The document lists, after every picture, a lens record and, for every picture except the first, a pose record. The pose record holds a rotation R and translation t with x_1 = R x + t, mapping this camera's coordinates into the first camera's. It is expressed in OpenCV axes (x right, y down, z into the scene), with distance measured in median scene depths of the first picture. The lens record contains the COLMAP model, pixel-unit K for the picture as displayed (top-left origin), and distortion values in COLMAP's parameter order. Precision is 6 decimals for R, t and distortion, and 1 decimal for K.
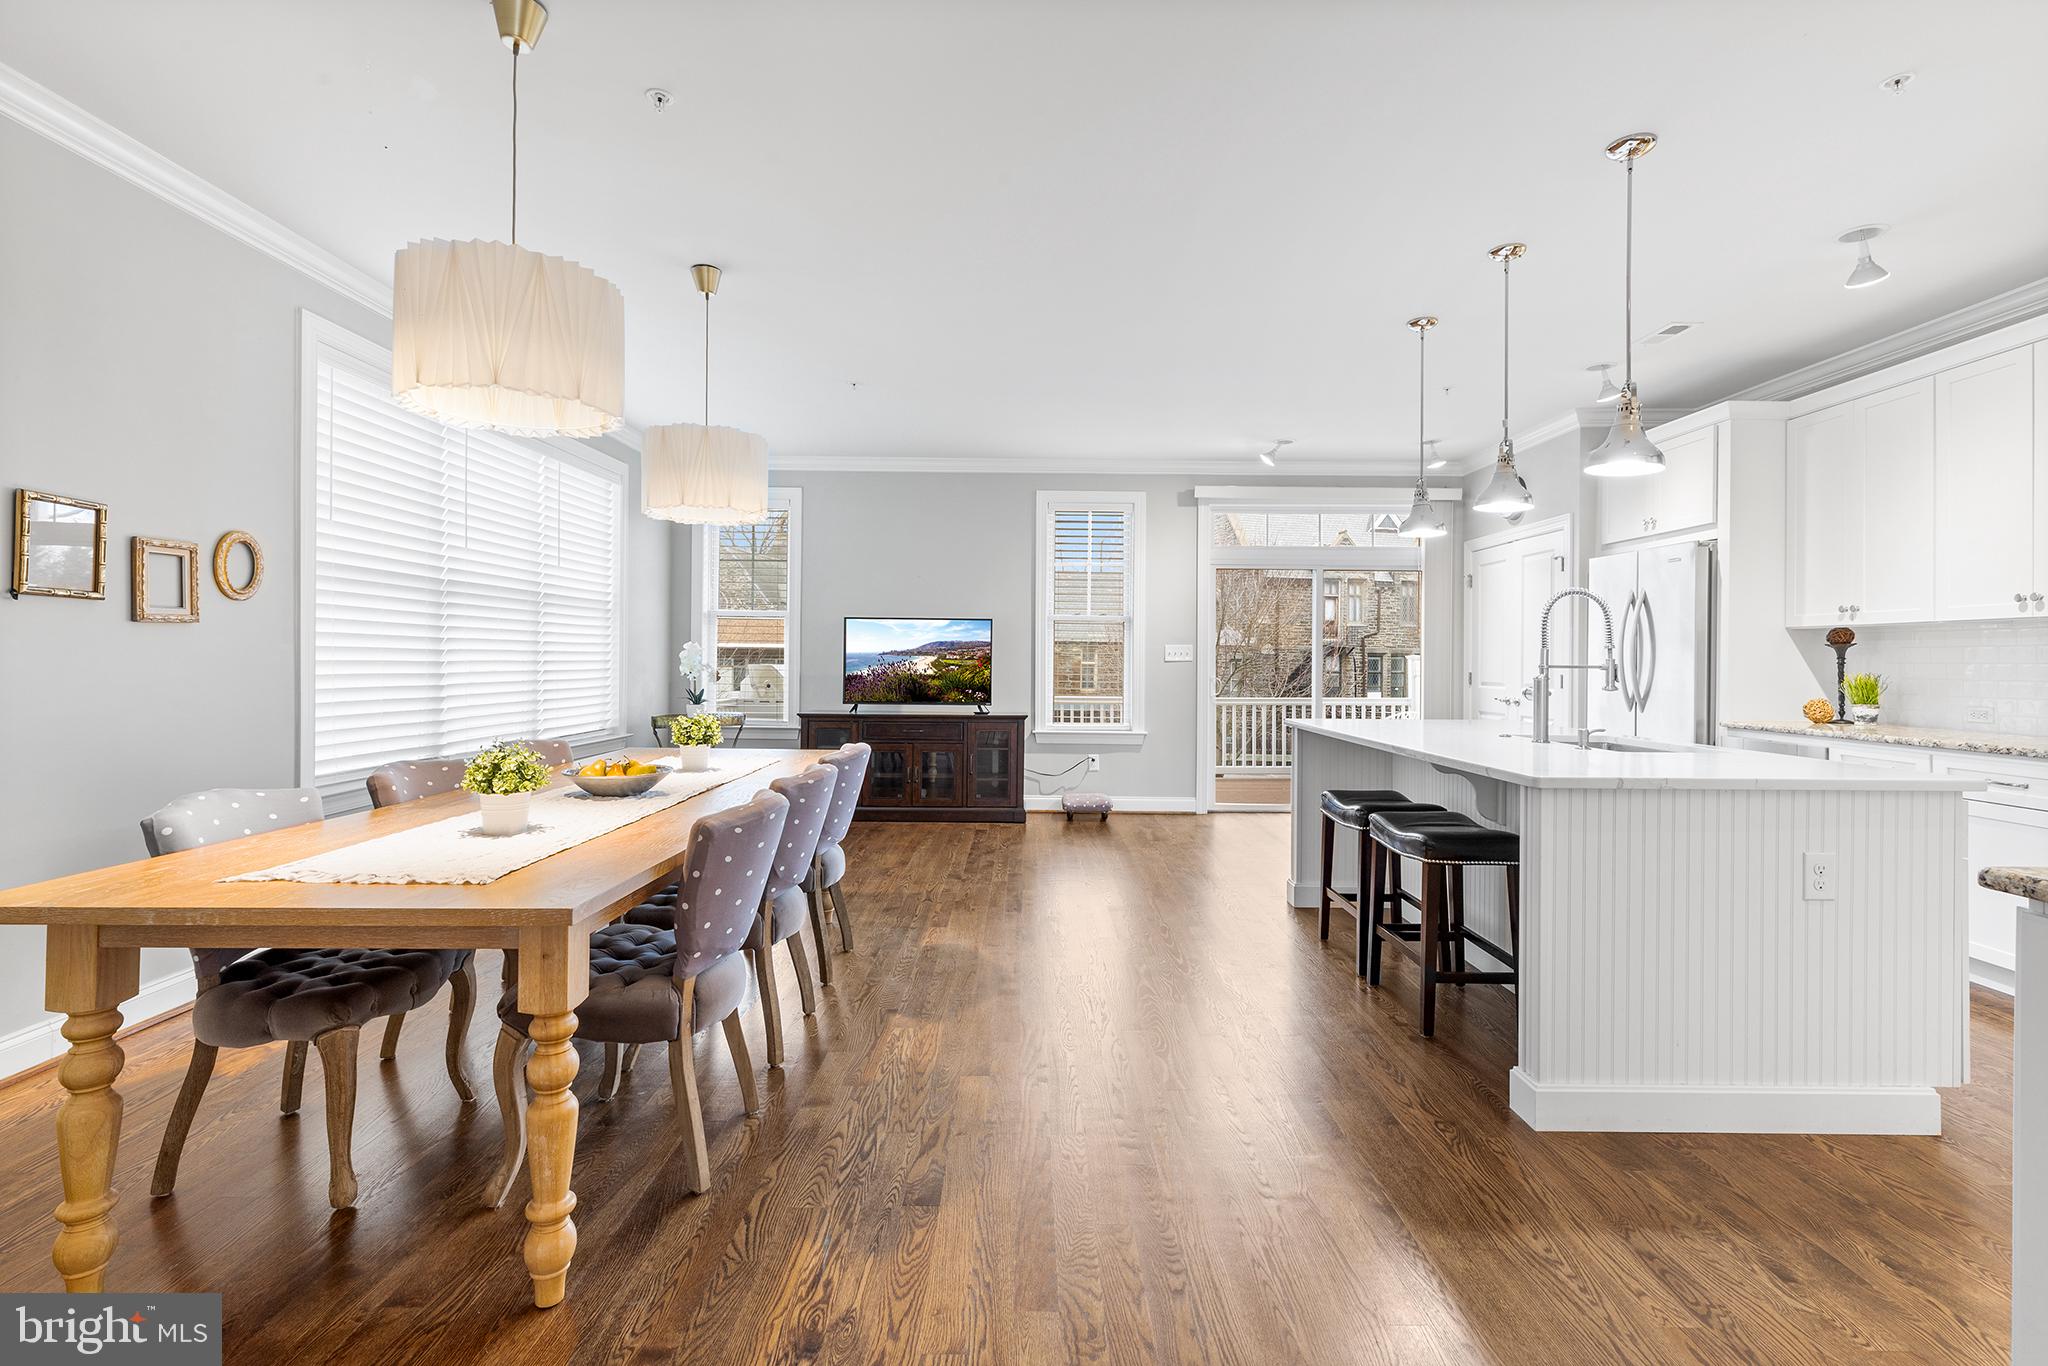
lens RADIAL K [[926.9, 0, 1017.7], [0, 926.9, 663.6], [0, 0, 1]] dist [0.001624, 0.000396]
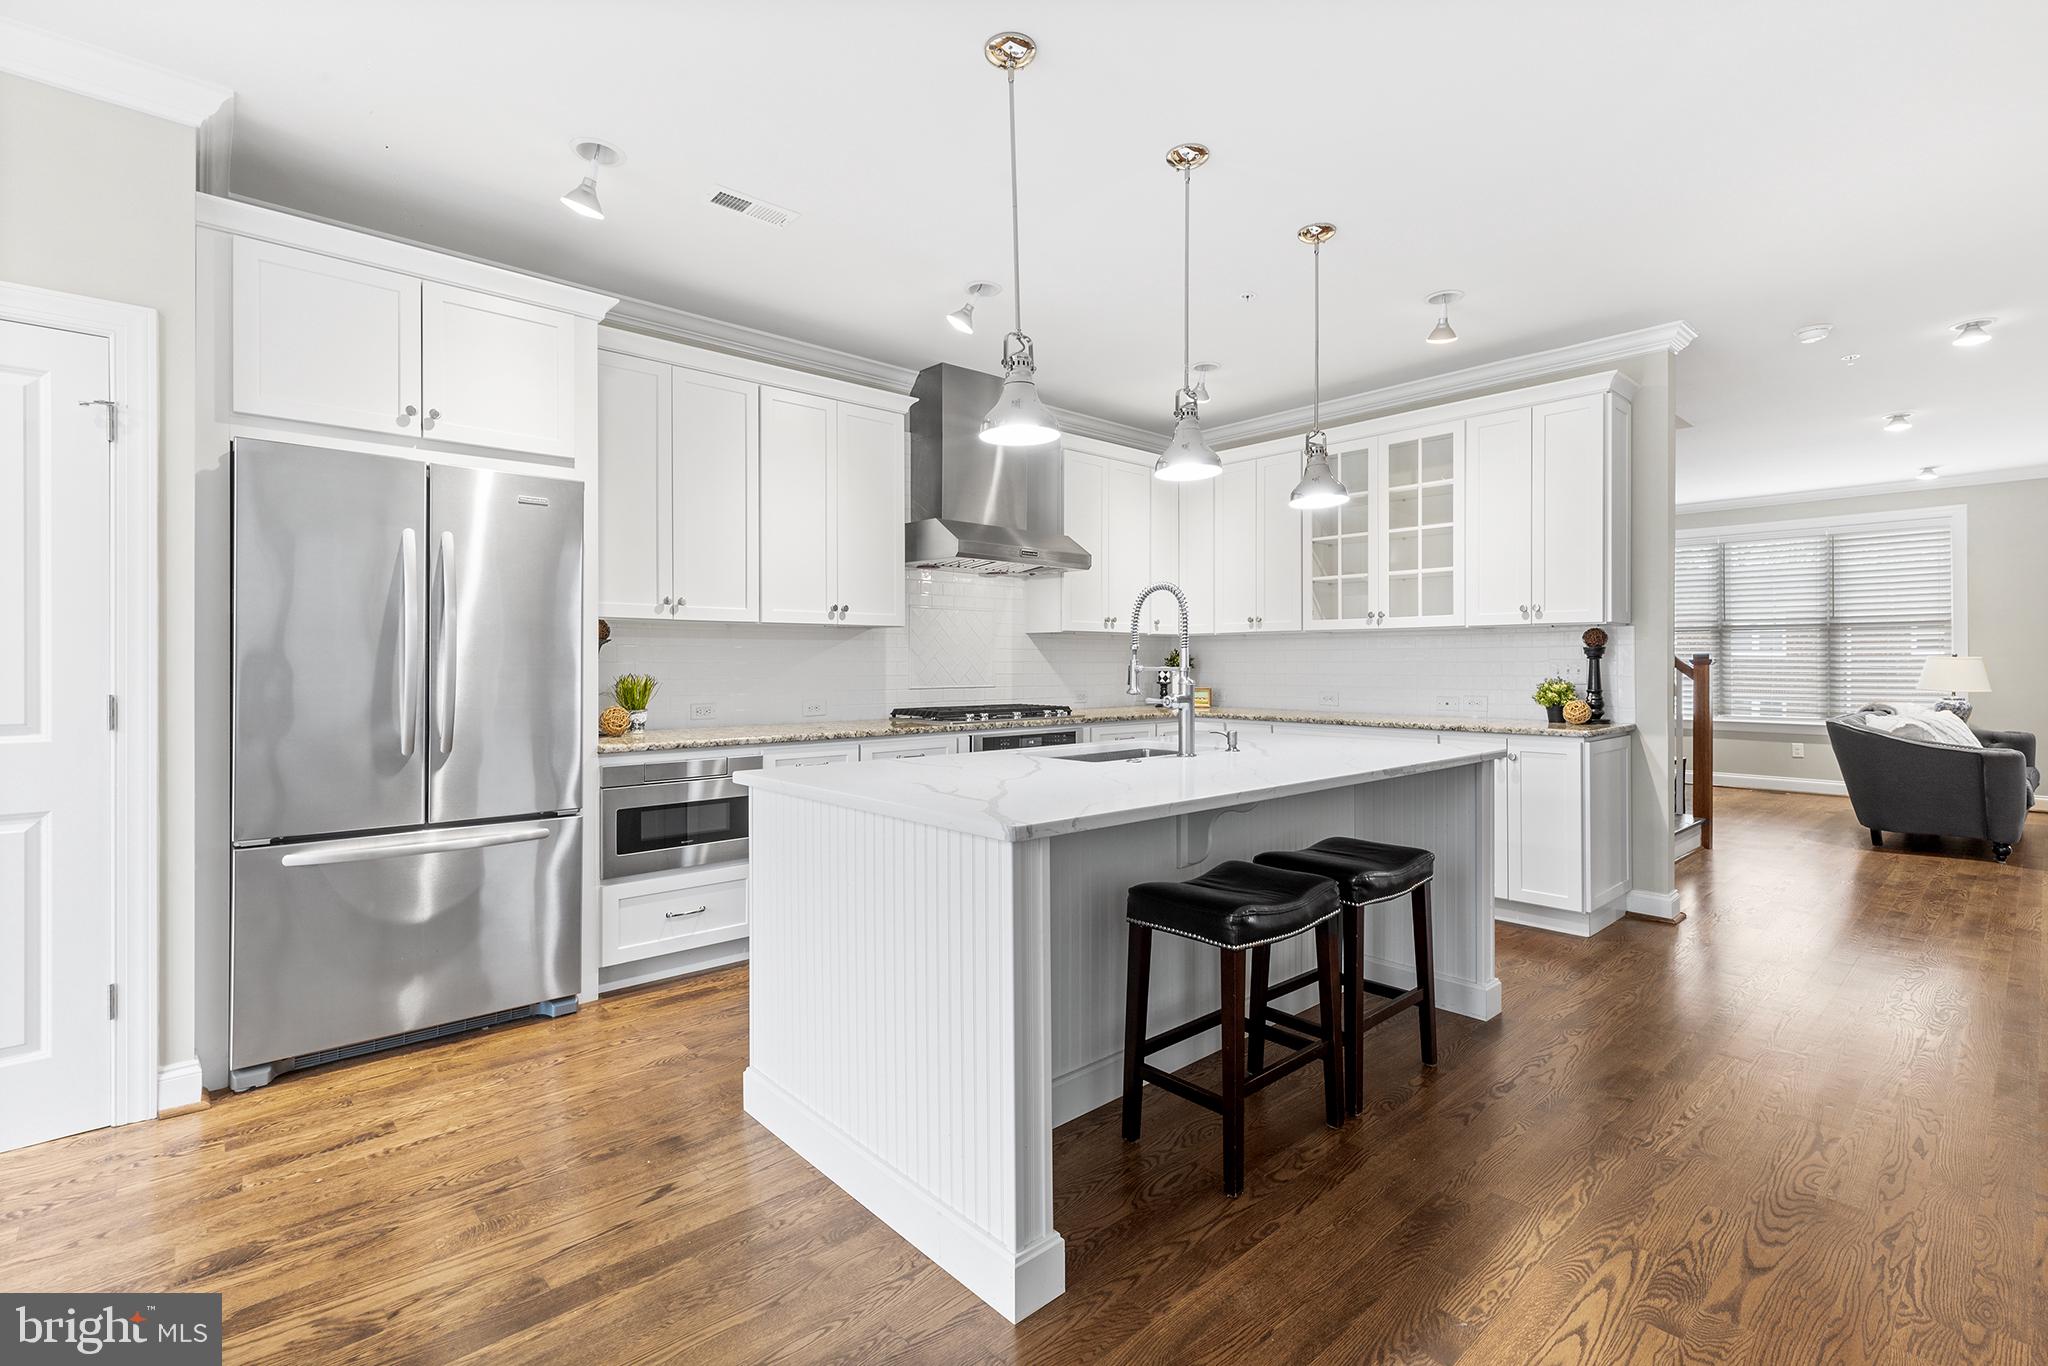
lens RADIAL K [[926.9, 0, 1025.5], [0, 926.9, 658.9], [0, 0, 1]] dist [0.001624, 0.000396]
pose [[-0.677990, 0.001113, 0.735070, 0.019800], [0.002330, 0.999997, 0.000634, -0.003314], [-0.735067, 0.002143, -0.677991, 1.163217]]
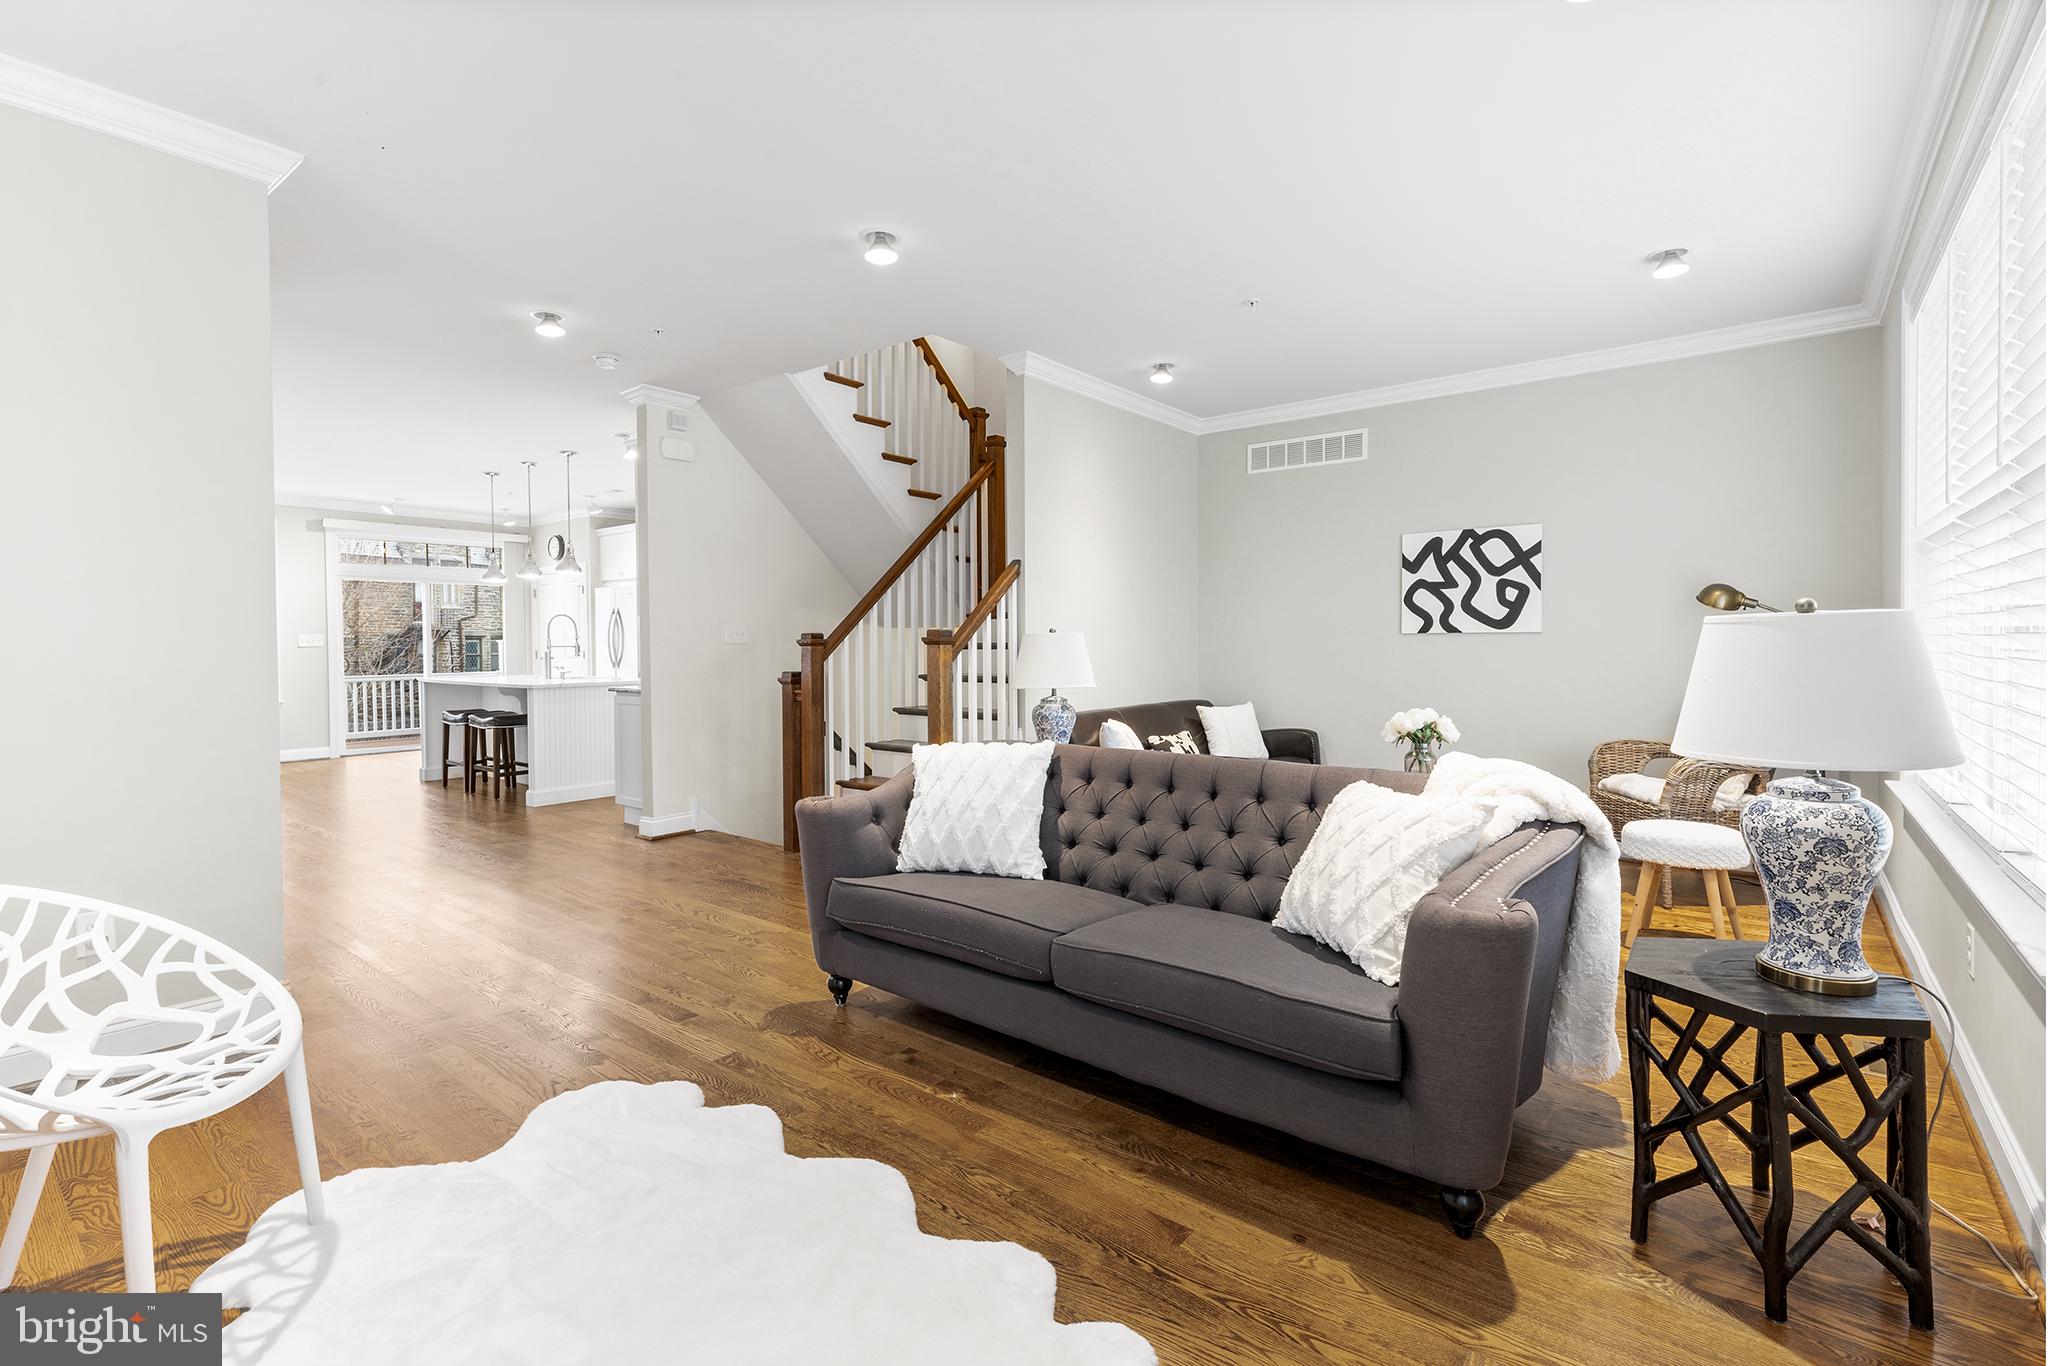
lens RADIAL K [[926.9, 0, 1043.2], [0, 926.9, 658.7], [0, 0, 1]] dist [0.001624, 0.000396]
pose [[0.607276, -0.023968, 0.794129, -0.368845], [0.012056, 0.999708, 0.020953, 0.000647], [-0.794400, -0.003150, 0.607387, -0.975546]]
